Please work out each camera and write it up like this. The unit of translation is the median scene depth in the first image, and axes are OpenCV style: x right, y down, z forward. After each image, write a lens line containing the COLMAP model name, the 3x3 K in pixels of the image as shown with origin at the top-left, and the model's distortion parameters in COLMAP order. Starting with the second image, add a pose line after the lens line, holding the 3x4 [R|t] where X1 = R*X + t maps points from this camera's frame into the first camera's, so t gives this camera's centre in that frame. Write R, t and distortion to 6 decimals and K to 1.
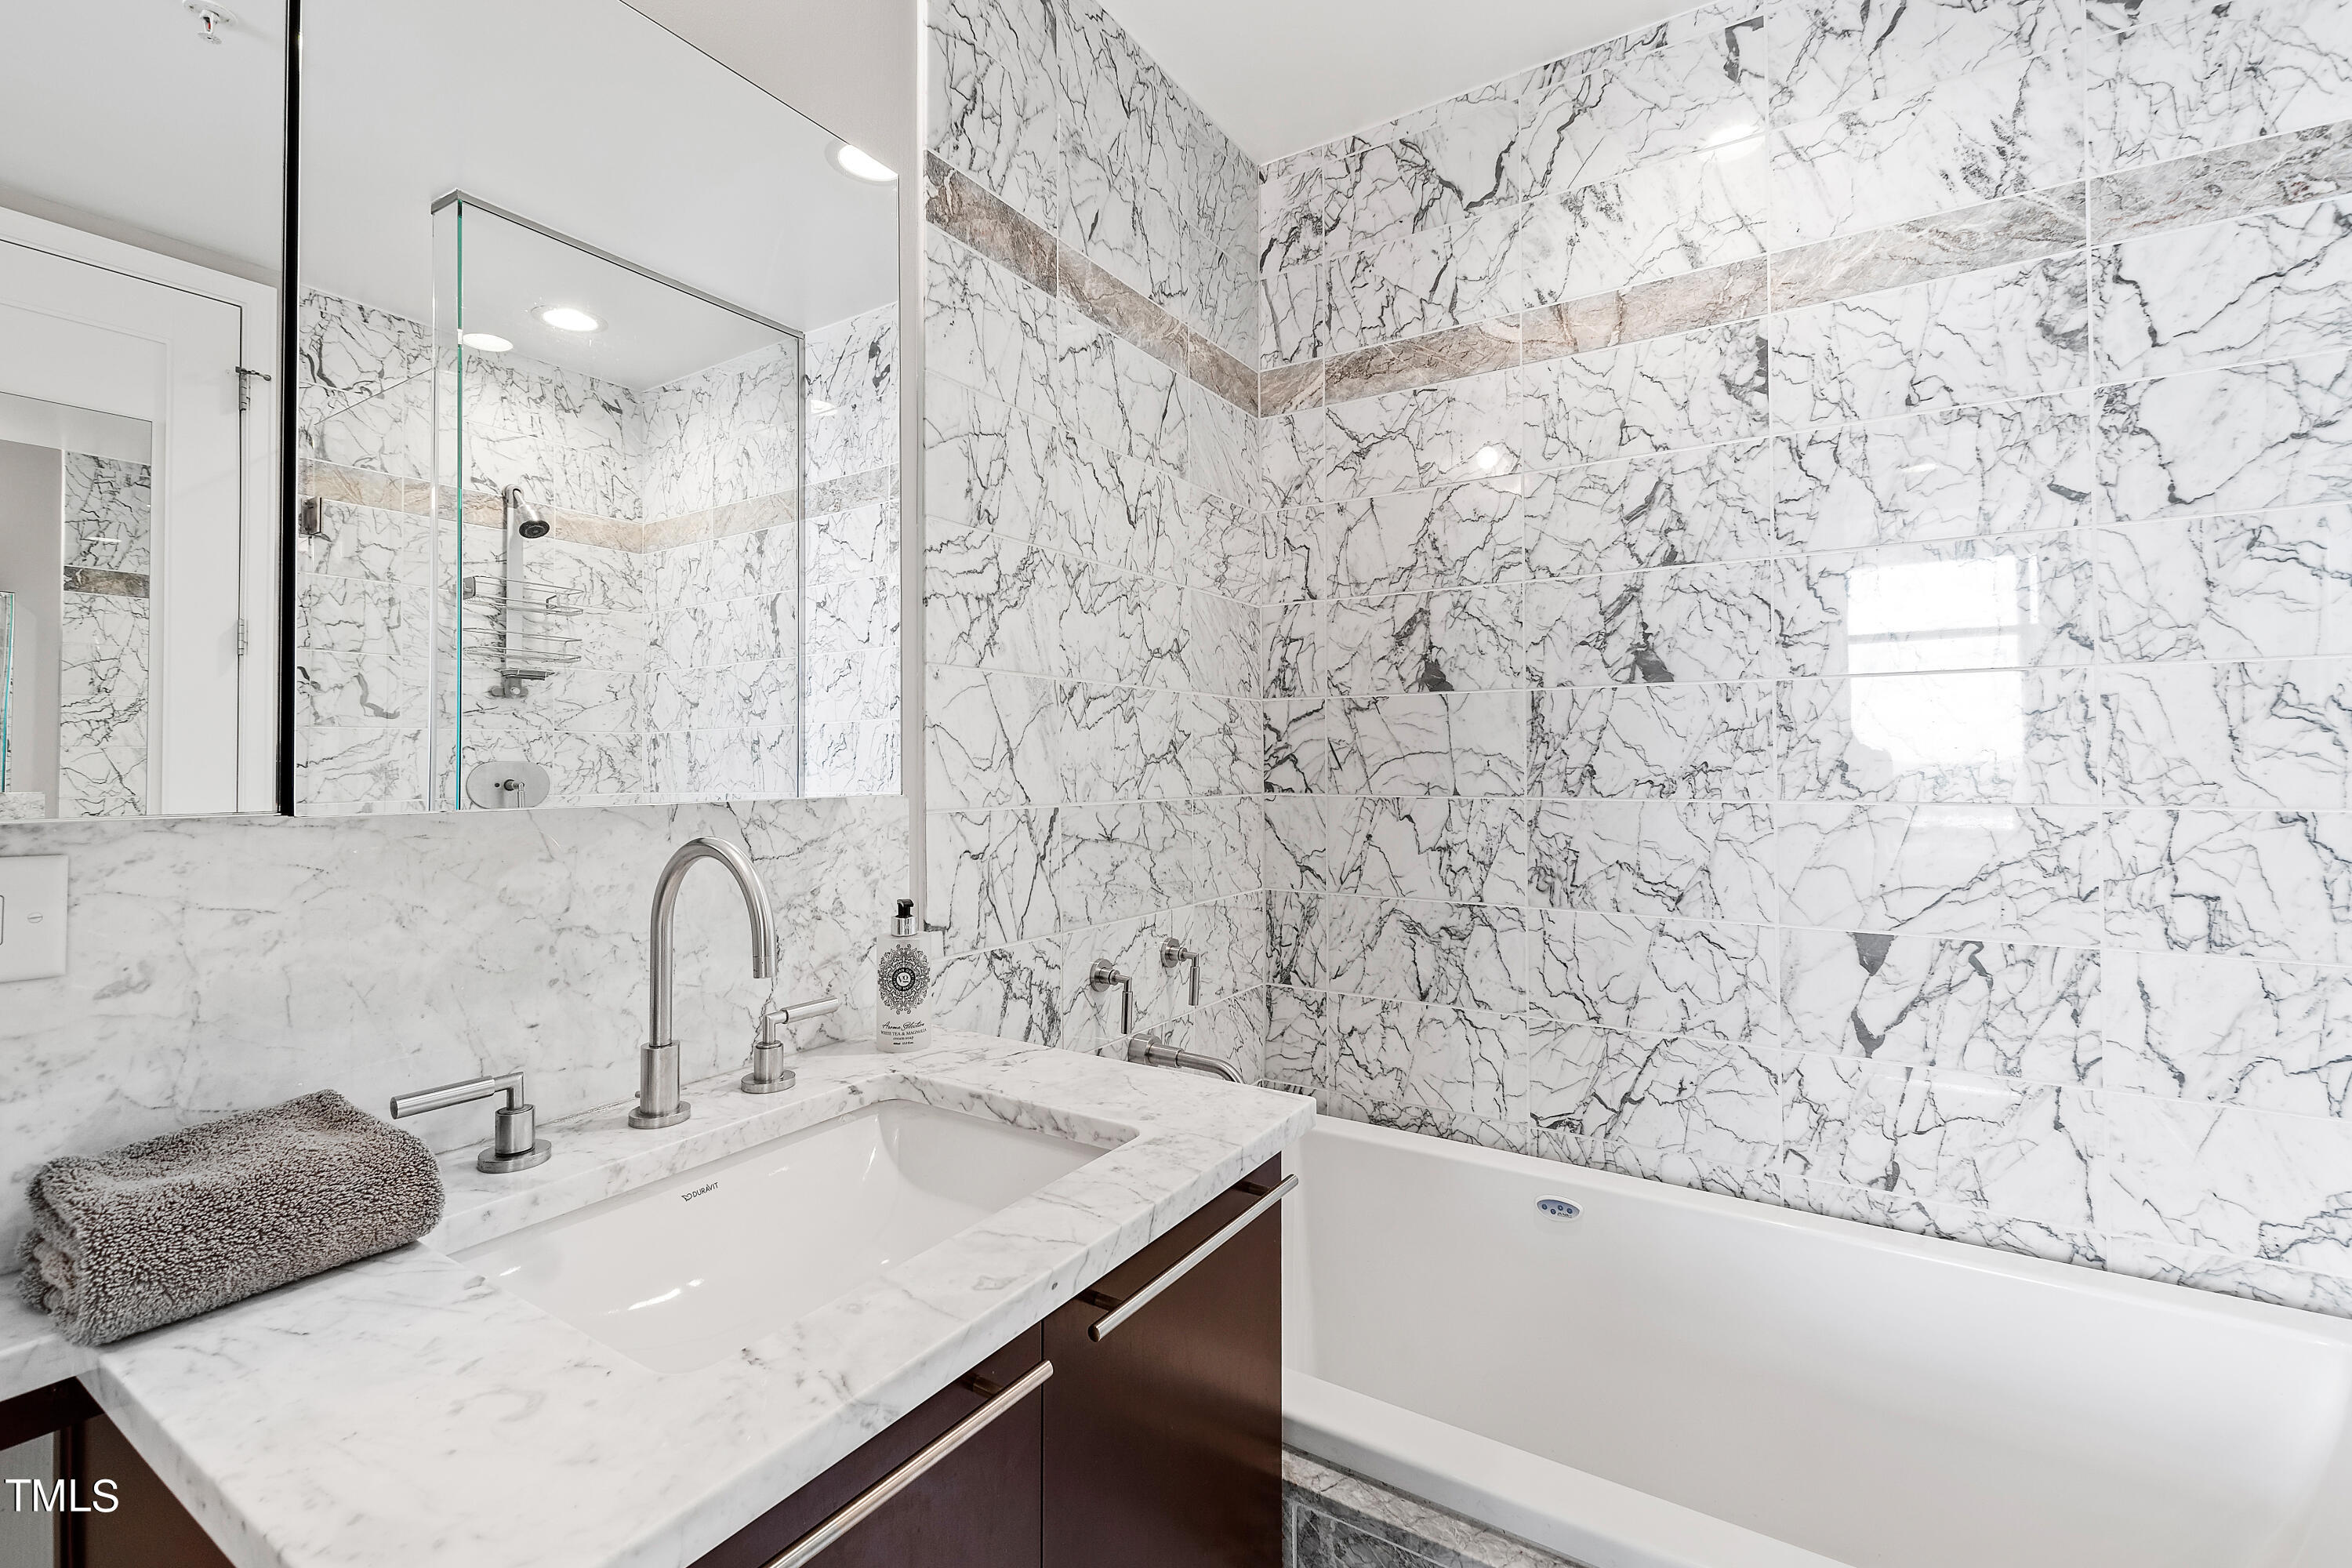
lens RADIAL K [[1023.0, 0, 1166.2], [0, 1023.0, 740.5], [0, 0, 1]] dist [0.001095, -0.000602]
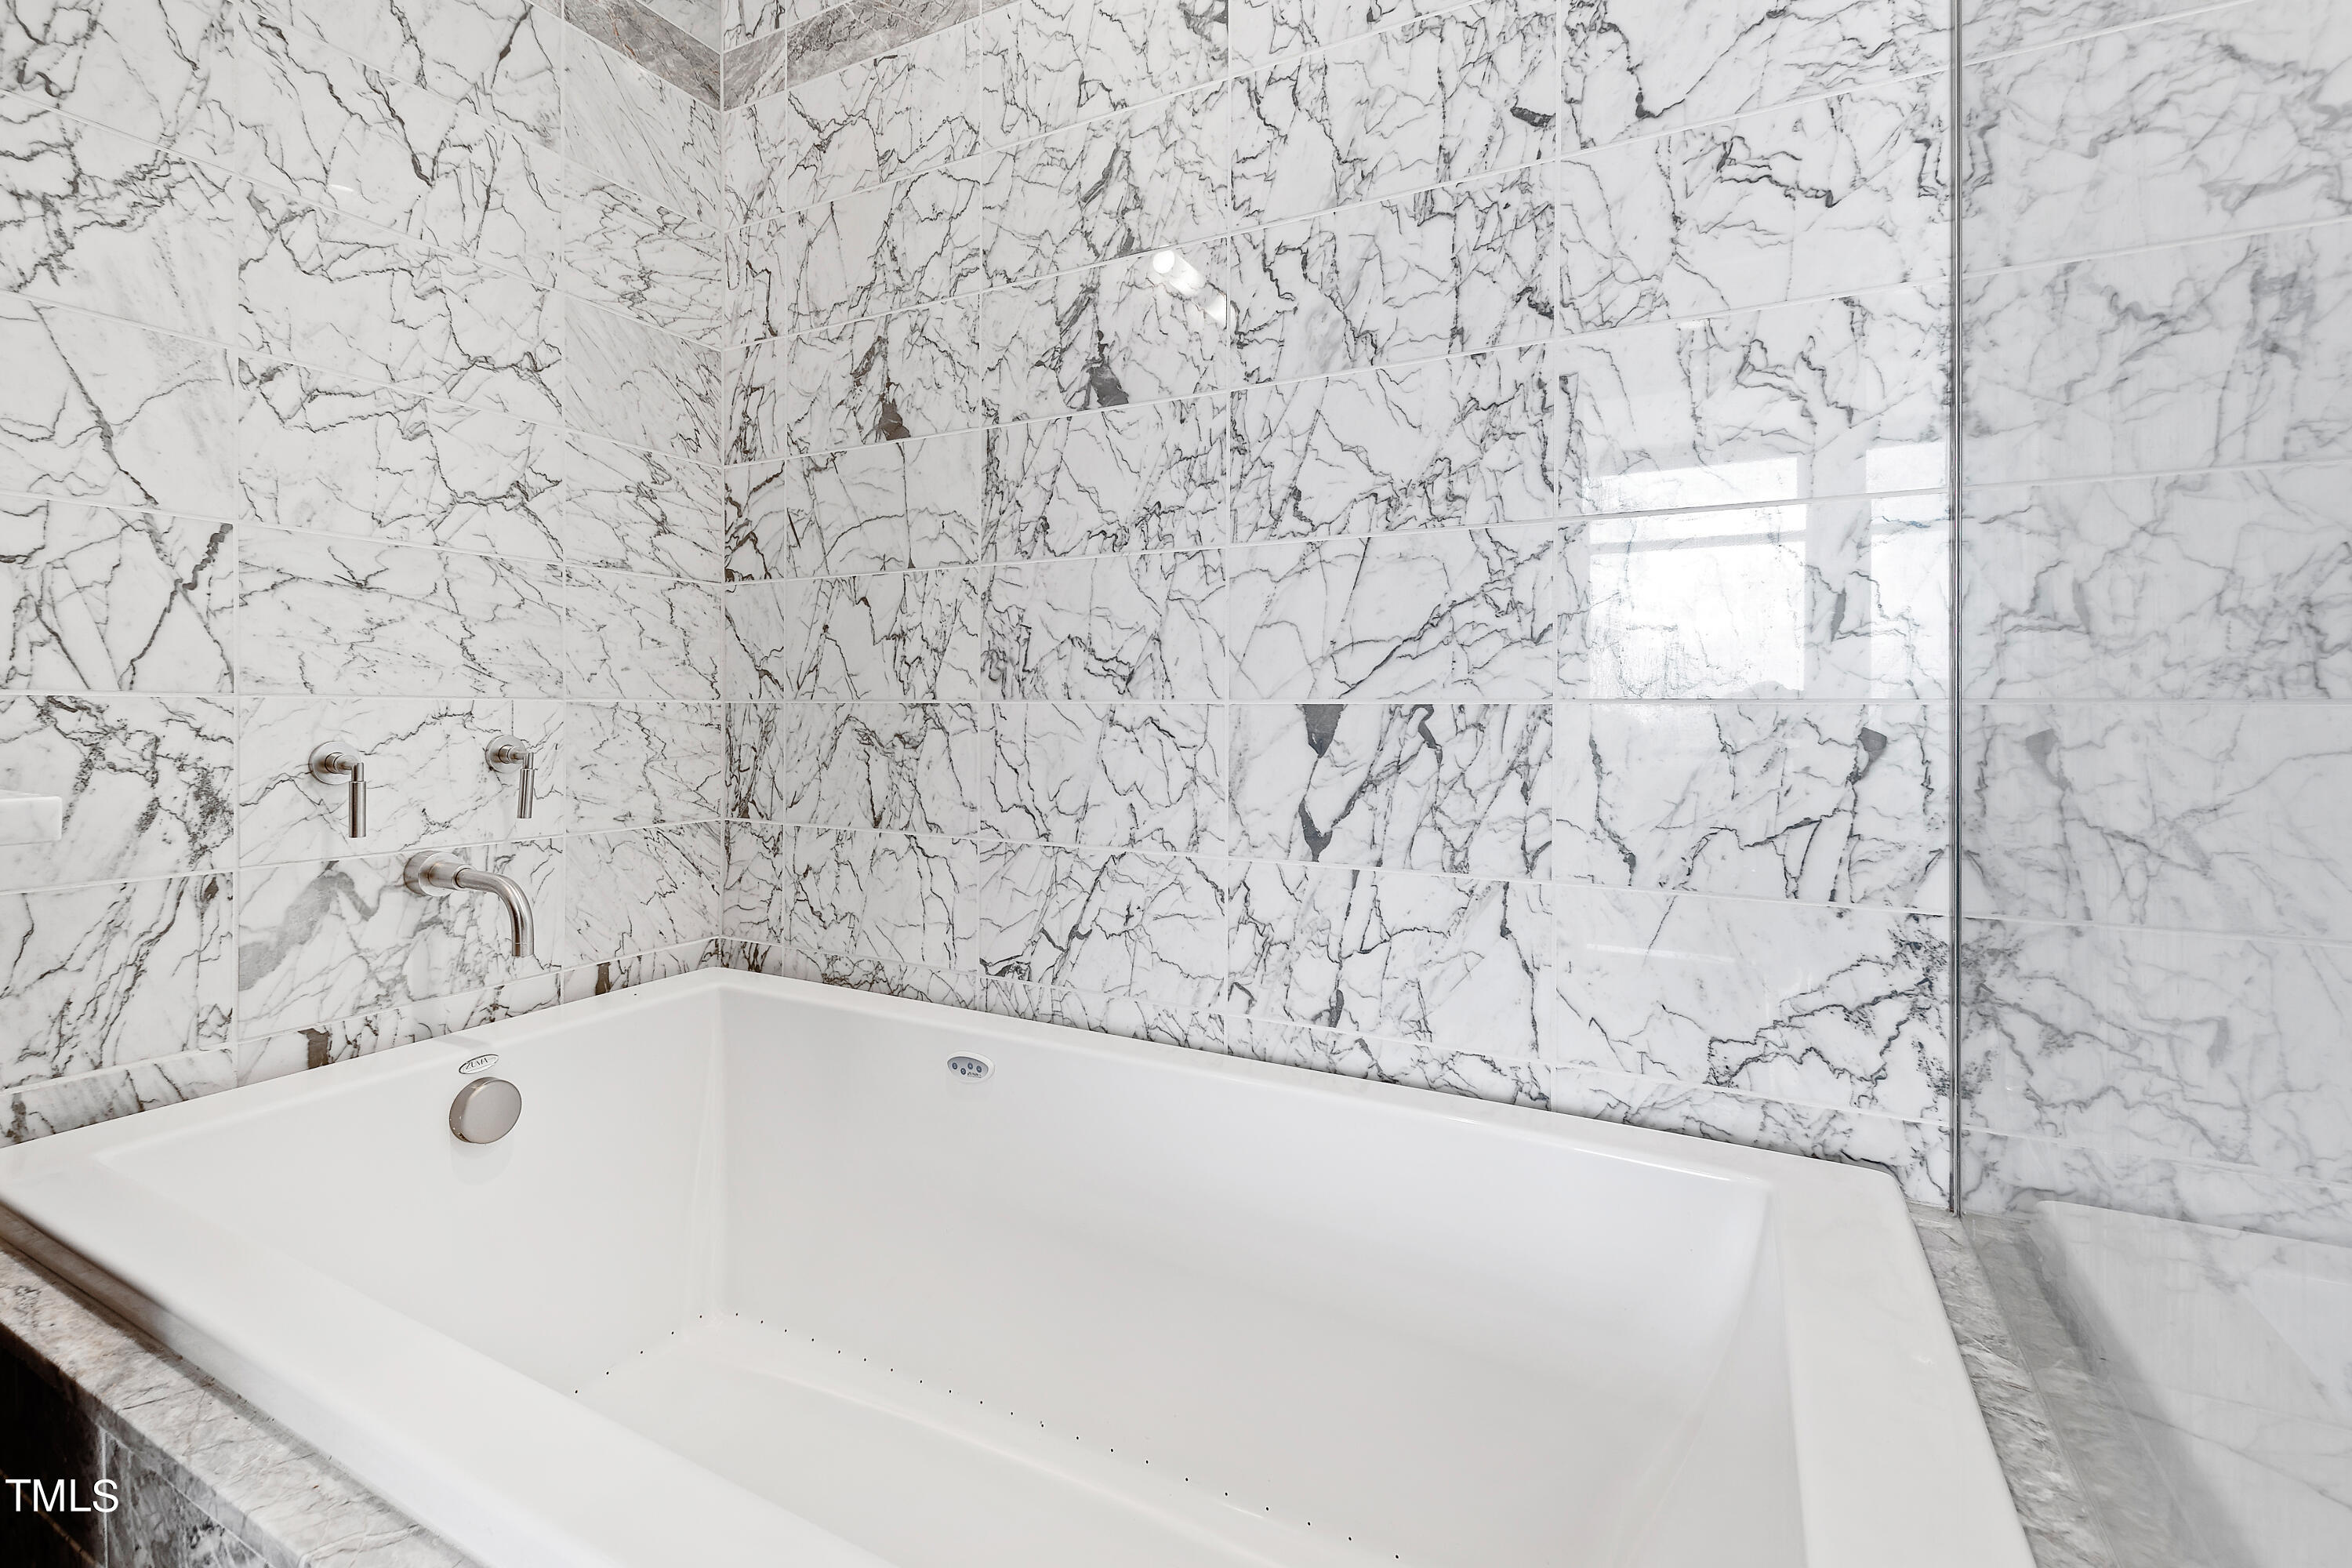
lens RADIAL K [[1073.4, 0, 1135.4], [0, 1073.4, 708.6], [0, 0, 1]] dist [0.004579, 0.001224]
pose [[0.997859, 0.007715, 0.064951, 0.463987], [-0.008986, 0.999773, 0.019299, 0.166908], [-0.064788, -0.019842, 0.997702, 0.174017]]
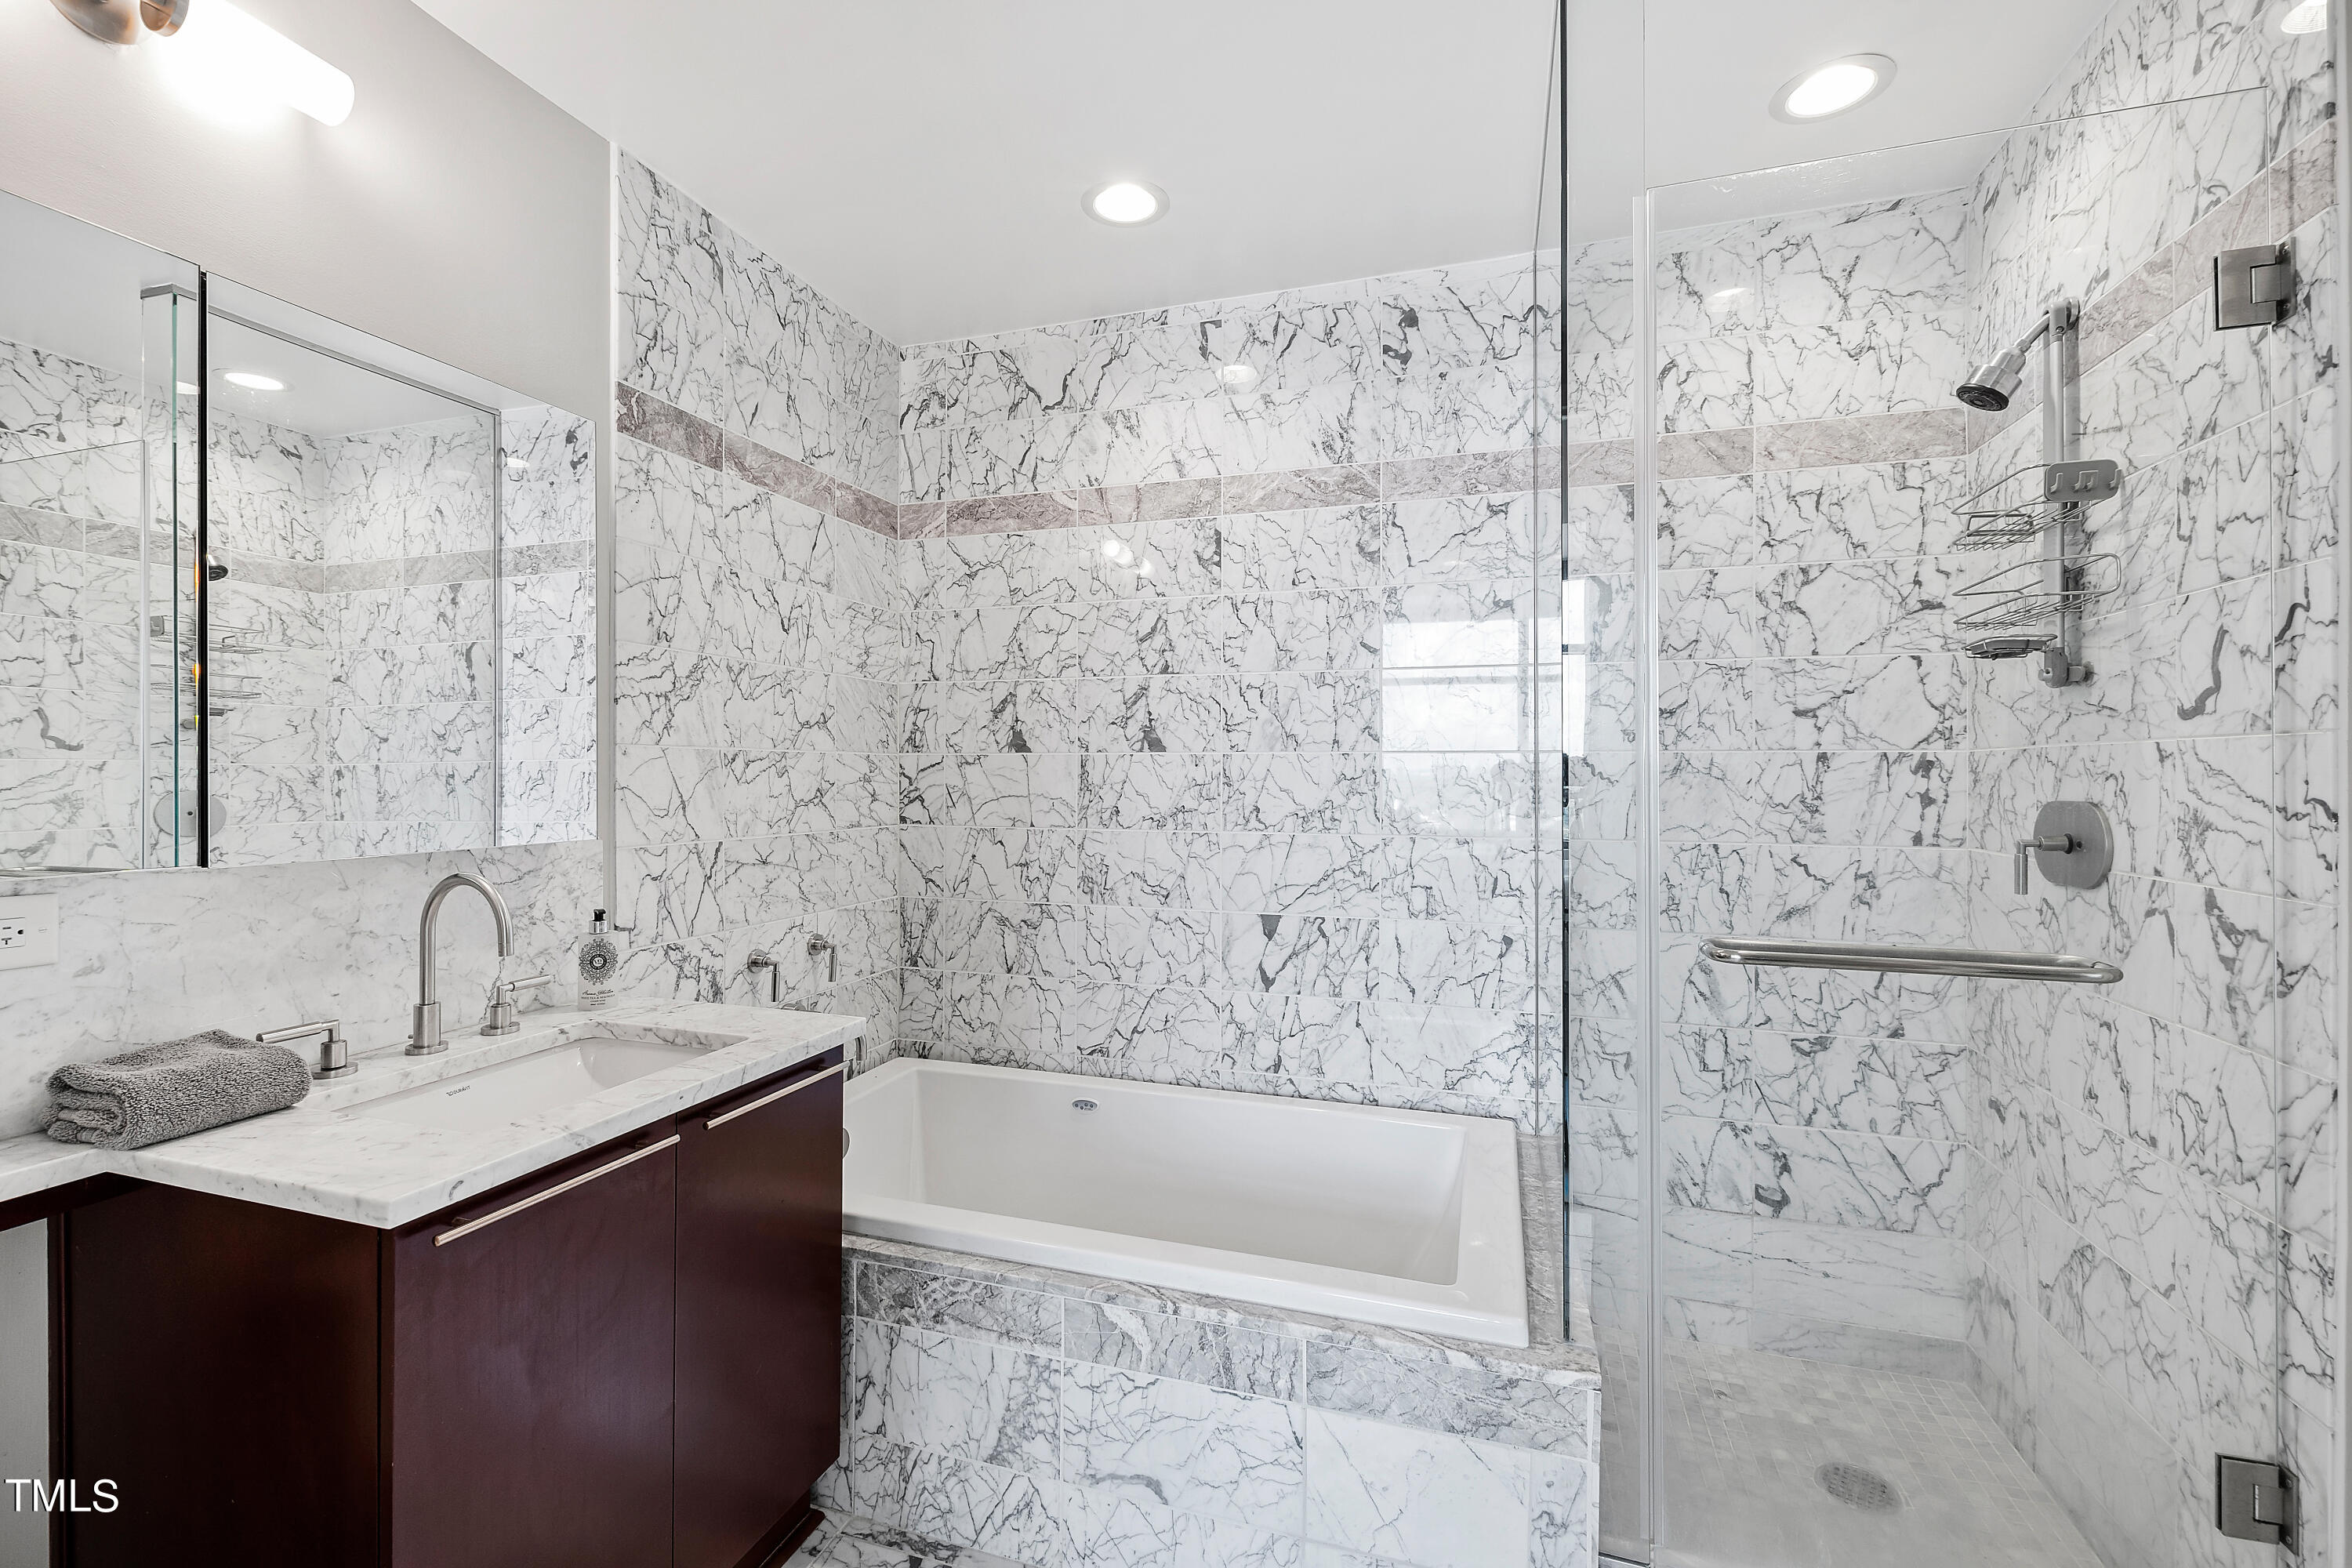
lens RADIAL K [[1012.5, 0, 1160.7], [0, 1012.5, 767.6], [0, 0, 1]] dist [0.000618, 0.000700]
pose [[0.967581, 0.006977, 0.252464, 0.116361], [-0.011423, 0.999804, 0.016148, -0.060328], [-0.252302, -0.018508, 0.967472, -0.452895]]
